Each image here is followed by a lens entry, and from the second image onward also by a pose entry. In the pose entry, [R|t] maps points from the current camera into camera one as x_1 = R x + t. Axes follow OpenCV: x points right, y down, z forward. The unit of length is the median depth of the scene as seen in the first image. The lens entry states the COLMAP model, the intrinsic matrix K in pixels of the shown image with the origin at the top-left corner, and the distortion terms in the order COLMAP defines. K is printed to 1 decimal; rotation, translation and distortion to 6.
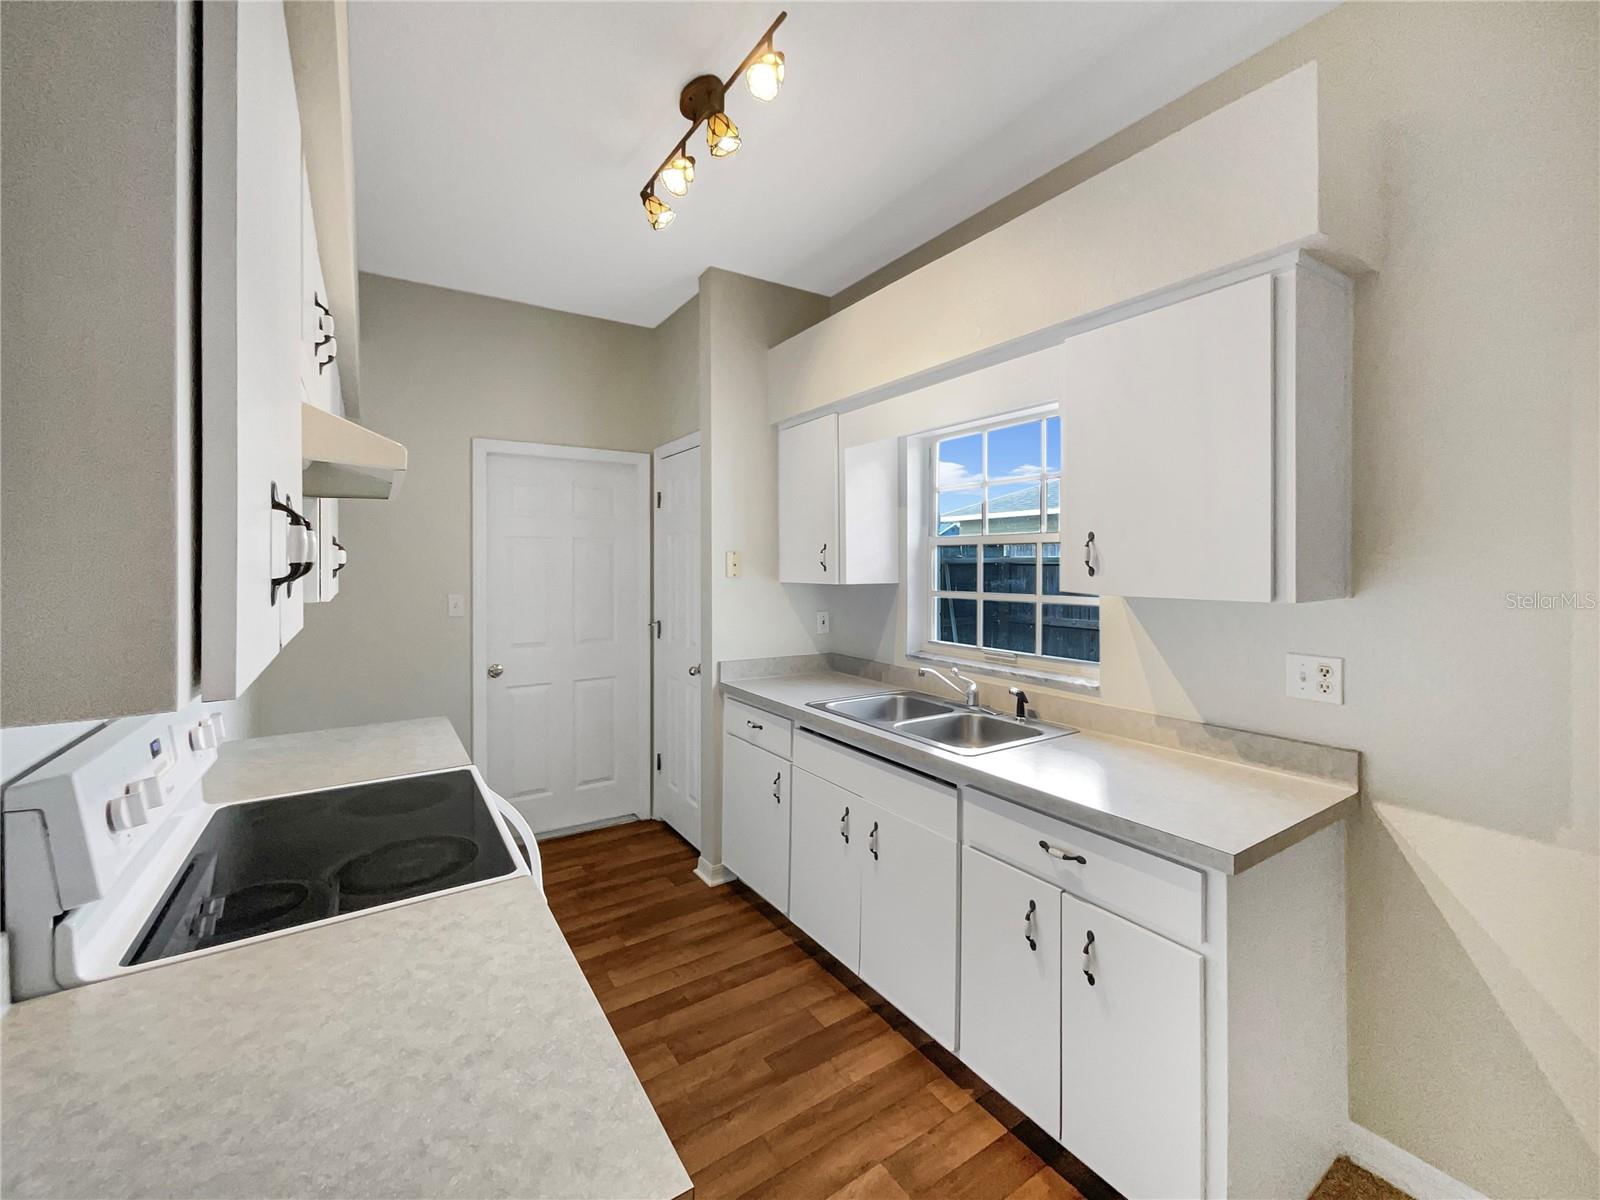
lens RADIAL K [[657.8, 0, 792.1], [0, 657.8, 563.4], [0, 0, 1]] dist [0.000442, 0.000096]
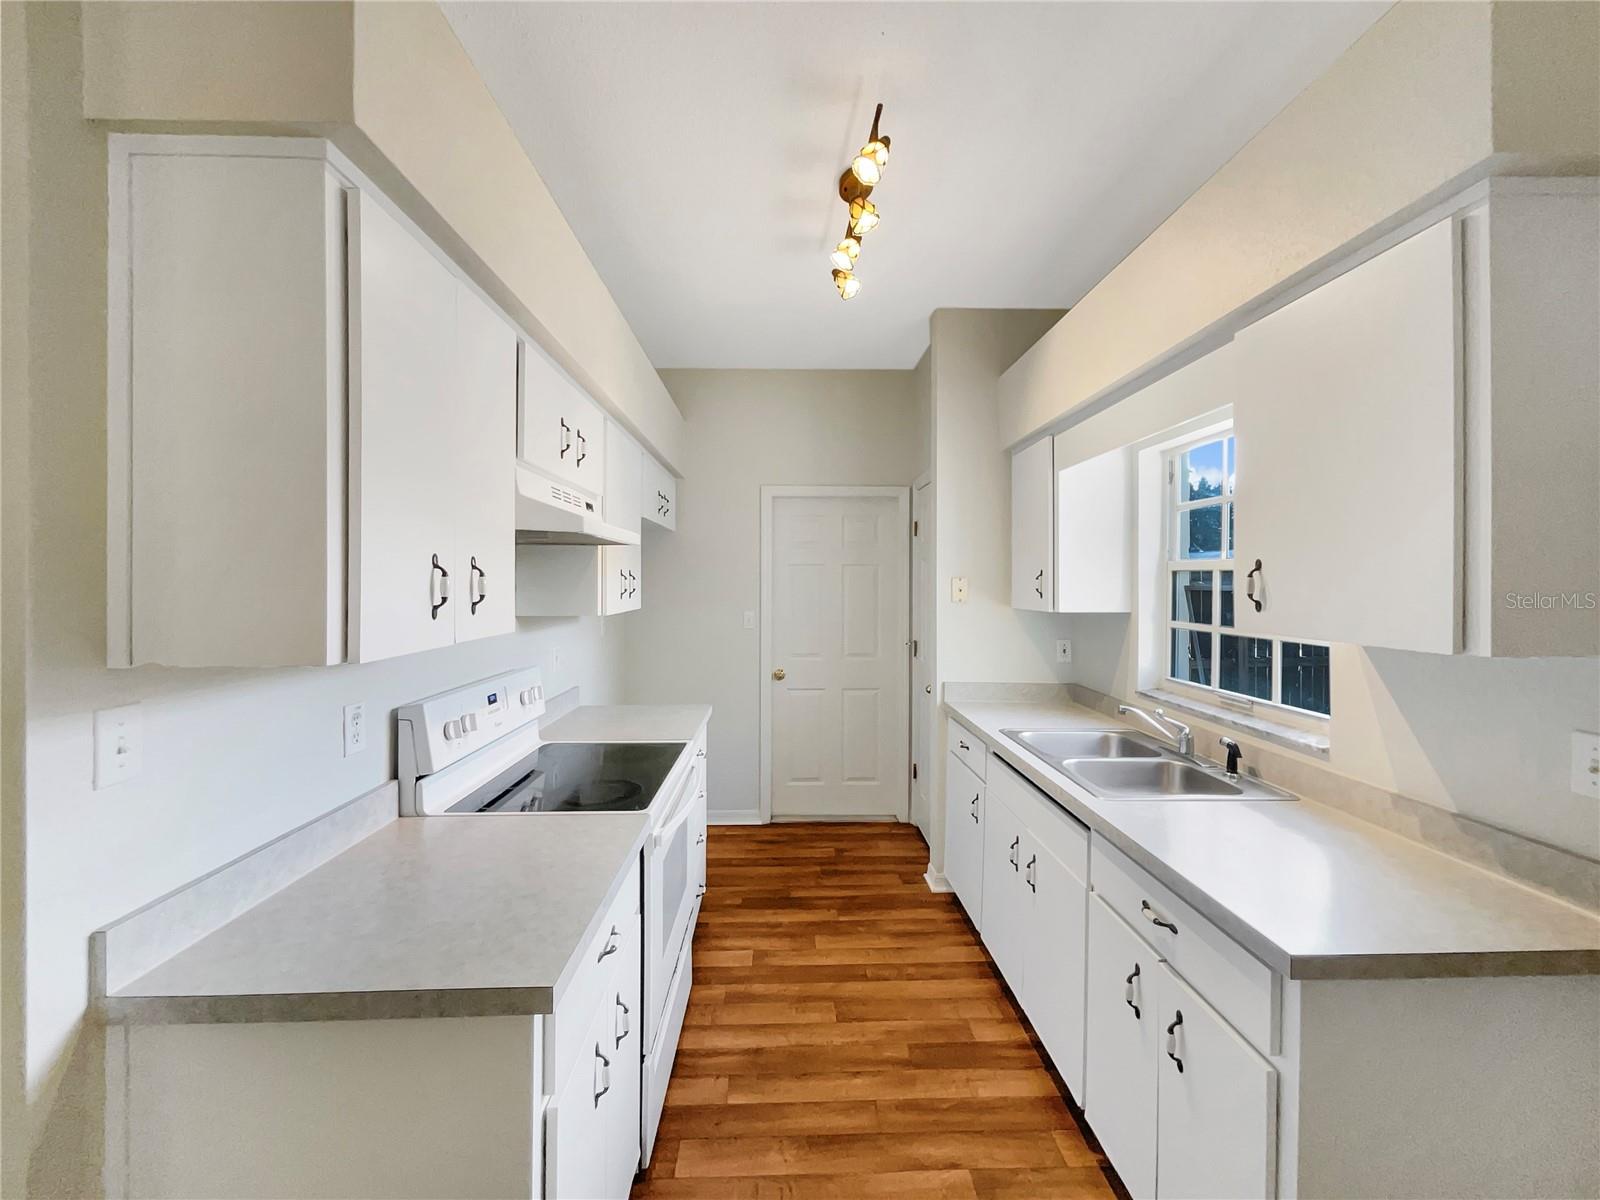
lens RADIAL K [[646.7, 0, 797.4], [0, 646.7, 583.1], [0, 0, 1]] dist [0.001816, 0.000552]
pose [[0.855456, 0.003816, -0.517861, 0.274110], [-0.003439, 0.999993, 0.001687, -0.012140], [0.517864, 0.000338, 0.855463, -0.012248]]
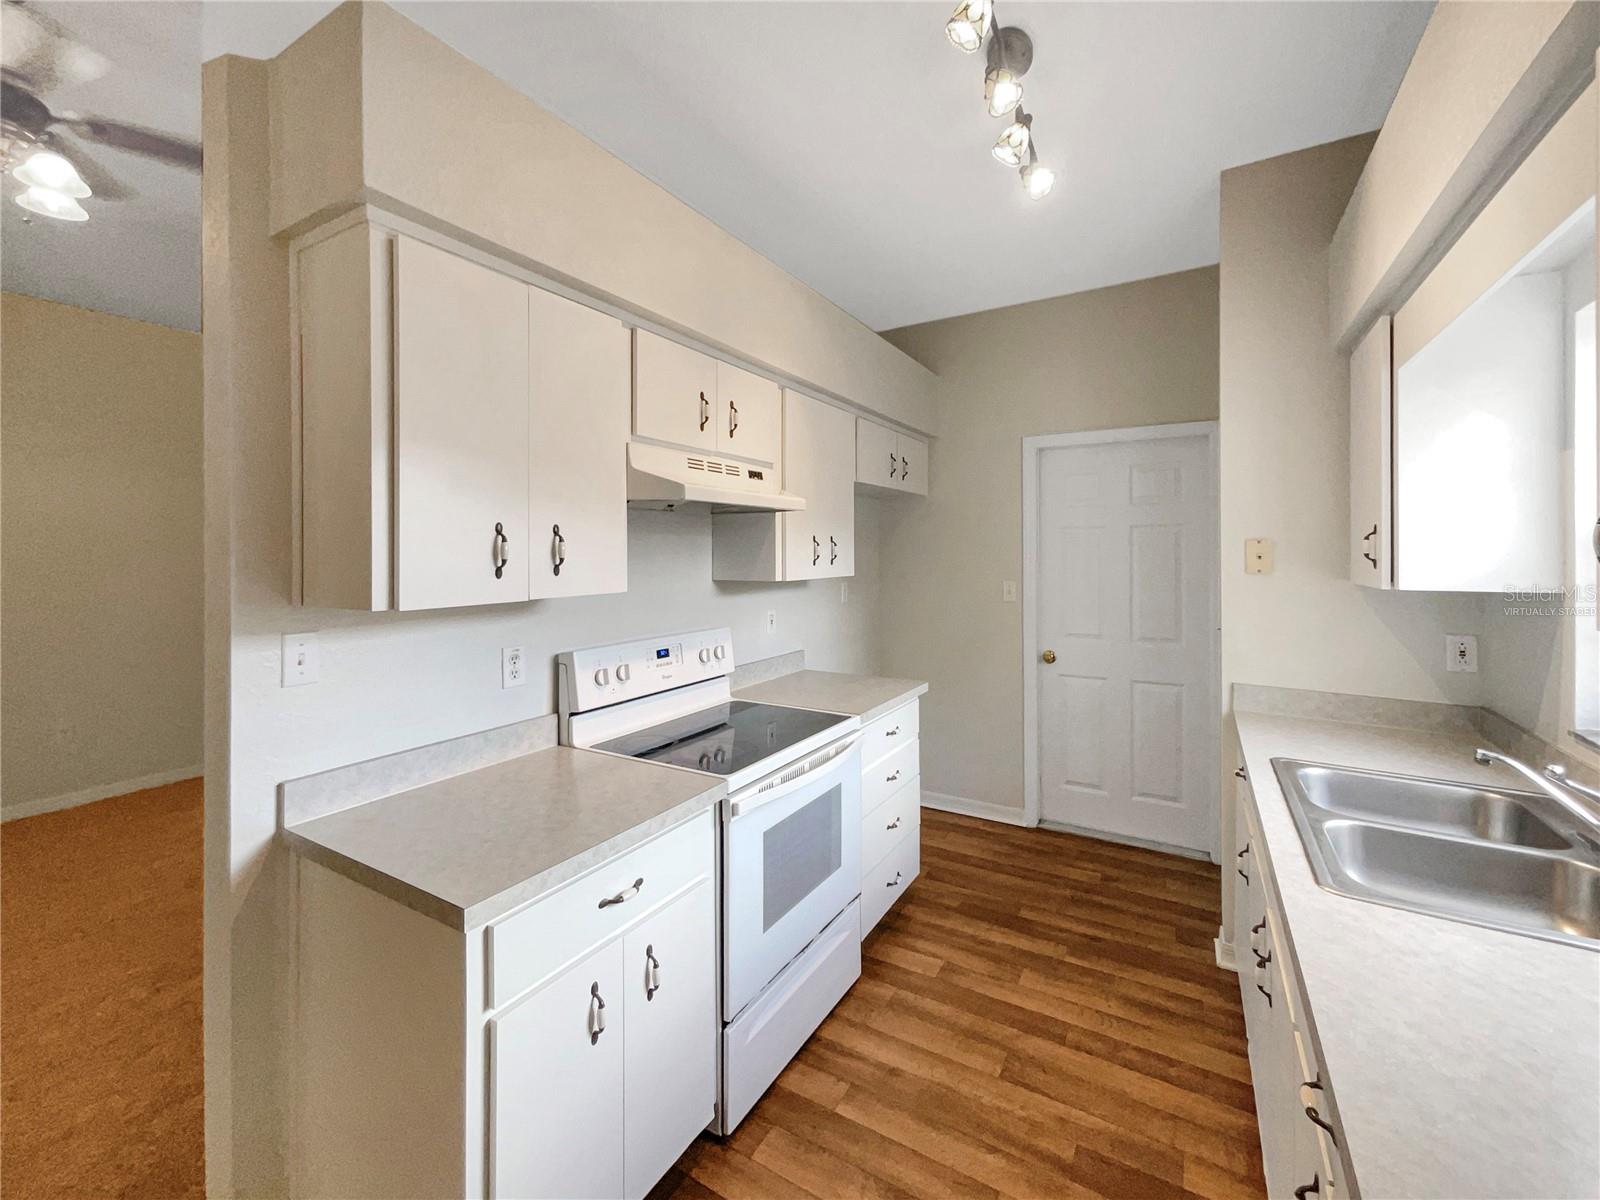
lens RADIAL K [[661.6, 0, 792.2], [0, 661.6, 555.4], [0, 0, 1]] dist [-0.000266, 0.000166]
pose [[0.444340, 0.005705, -0.895840, 0.426893], [0.000712, 0.999977, 0.006722, -0.007071], [0.895858, -0.003625, 0.444326, 0.231469]]
